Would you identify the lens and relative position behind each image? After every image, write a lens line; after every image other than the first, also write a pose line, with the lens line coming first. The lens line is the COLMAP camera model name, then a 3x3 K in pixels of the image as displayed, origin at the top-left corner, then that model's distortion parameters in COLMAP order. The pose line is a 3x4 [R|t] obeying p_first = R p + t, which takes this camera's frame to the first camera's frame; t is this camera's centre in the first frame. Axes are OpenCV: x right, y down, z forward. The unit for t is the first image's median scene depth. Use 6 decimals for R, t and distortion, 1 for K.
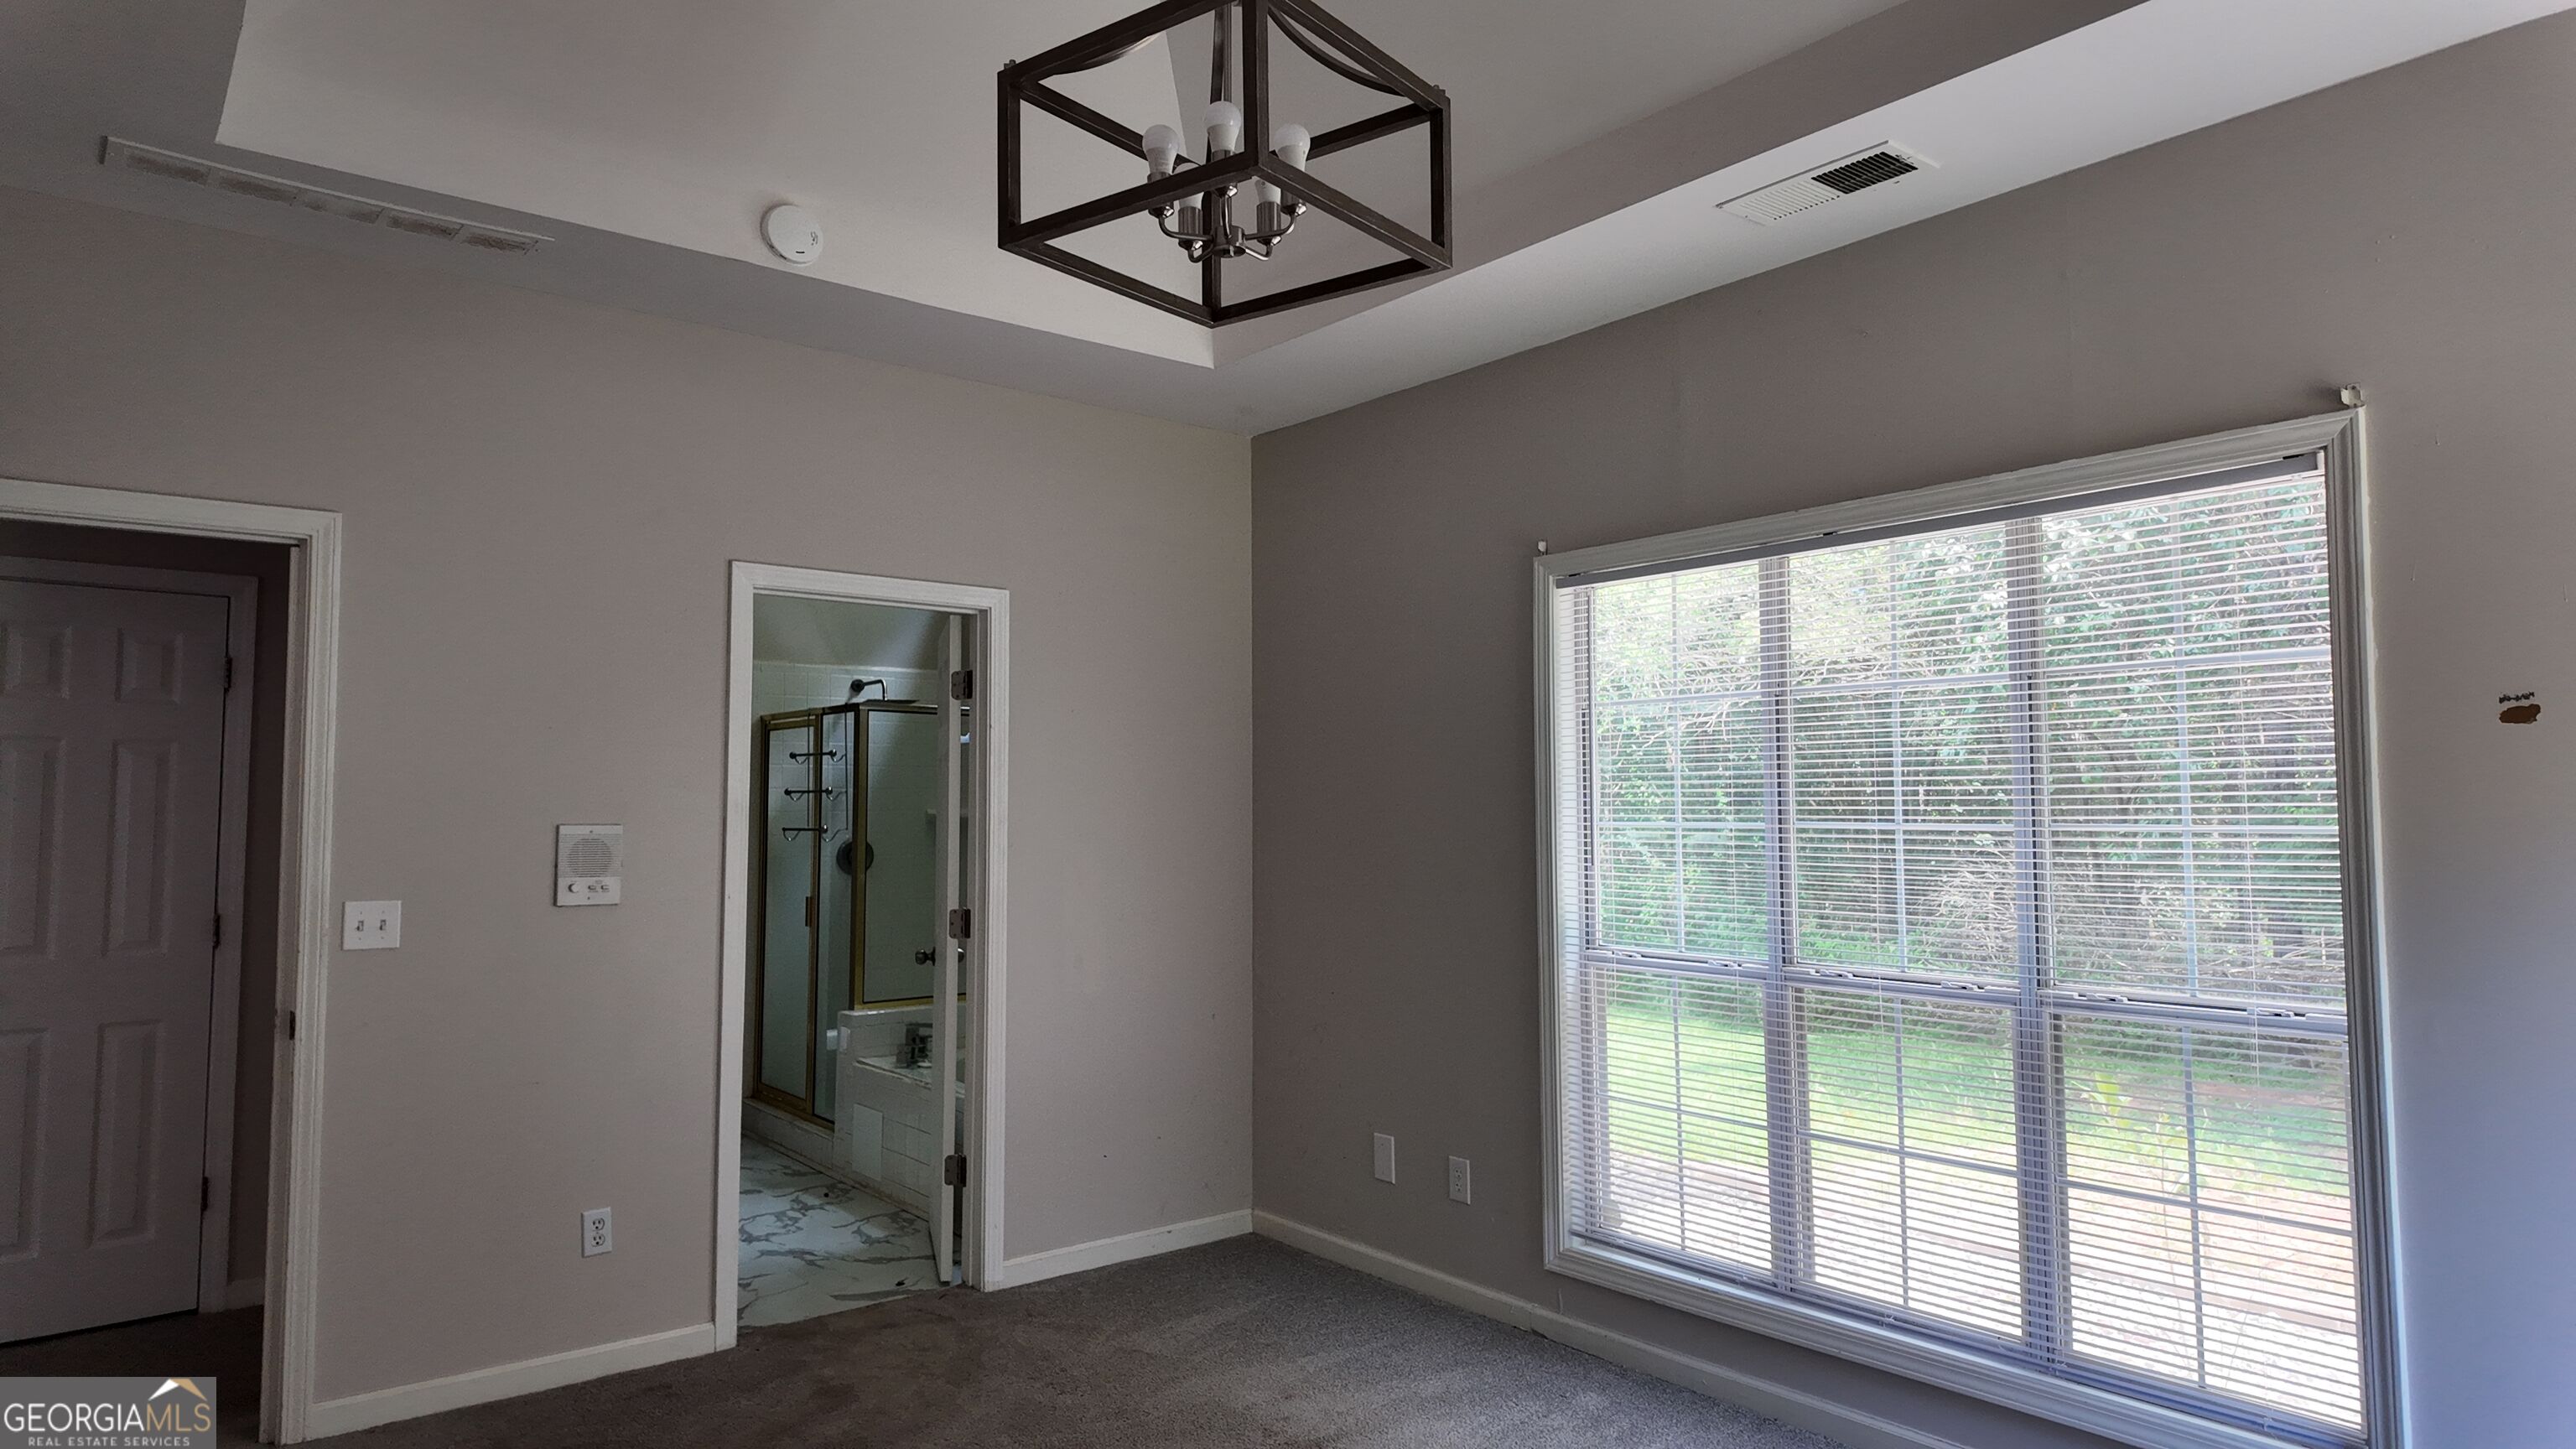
lens RADIAL K [[1481.7, 0, 1288.0], [0, 1481.7, 724.5], [0, 0, 1]] dist [0.093375, -0.110101]
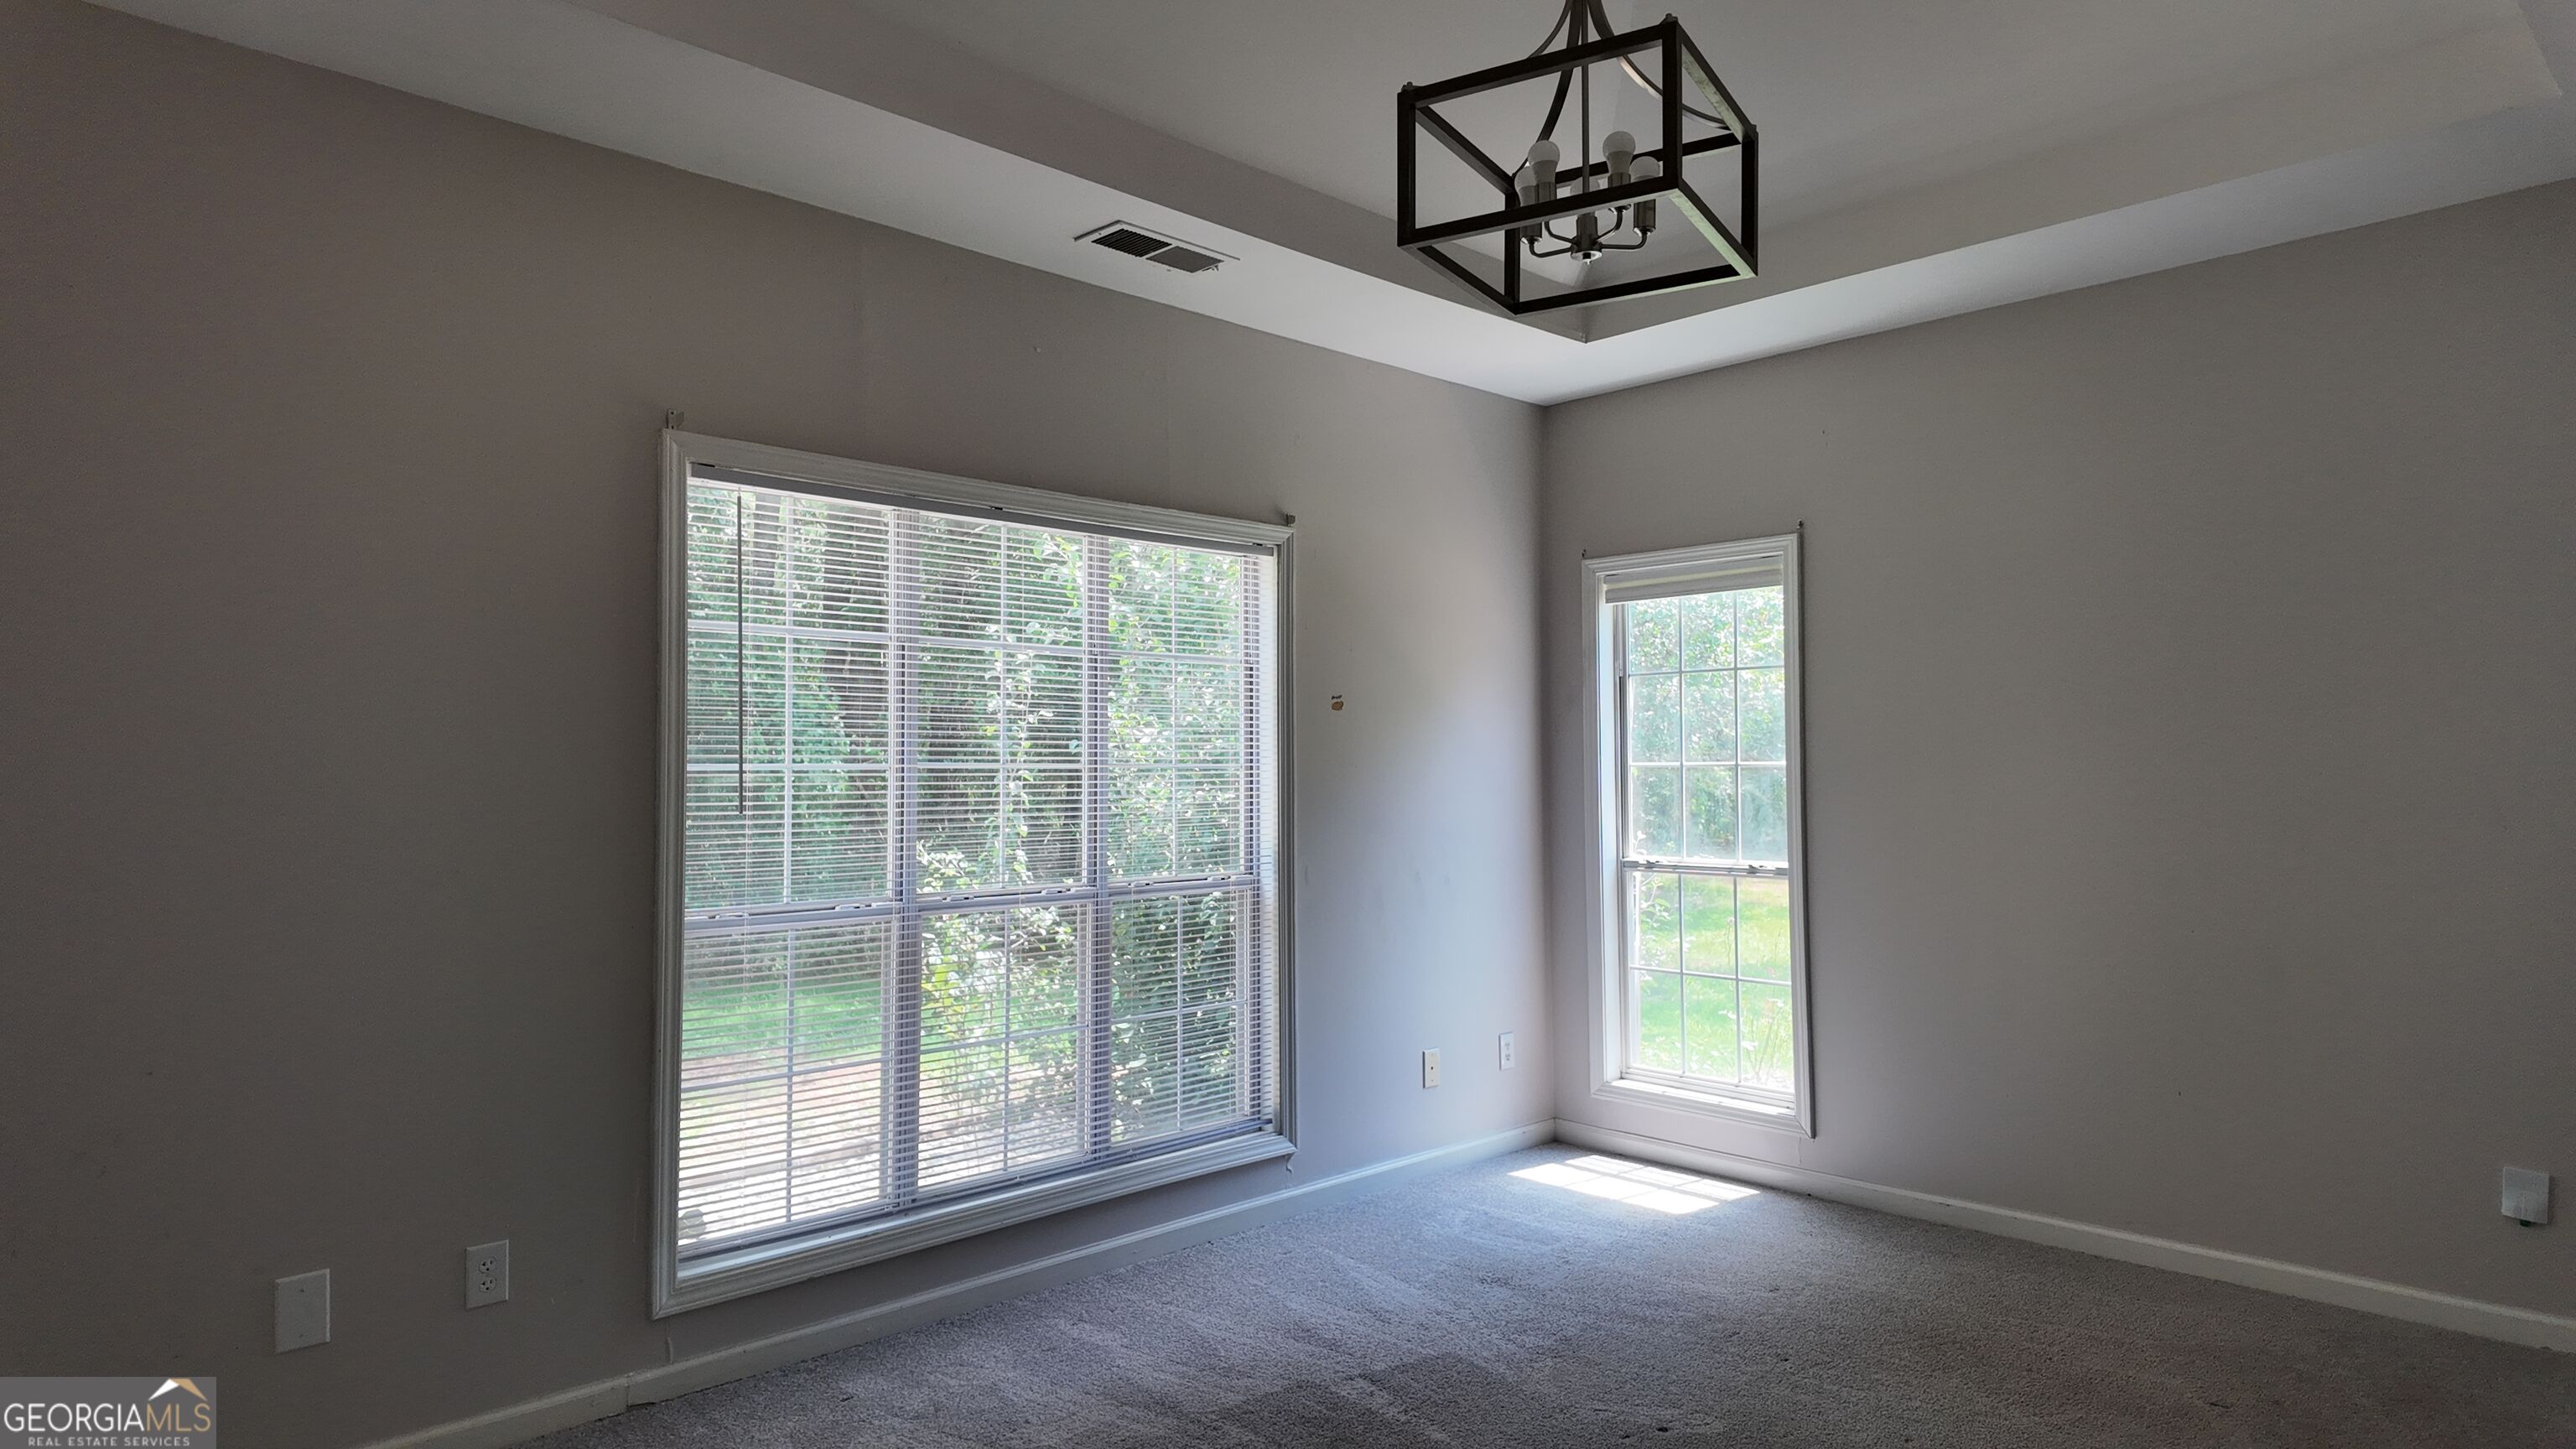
lens RADIAL K [[1481.7, 0, 1288.0], [0, 1481.7, 724.5], [0, 0, 1]] dist [0.093375, -0.110101]
pose [[-0.077226, 0.035334, 0.996387, -0.687283], [-0.061178, 0.997321, -0.040109, 0.060092], [-0.995135, -0.064055, -0.074857, 0.766014]]
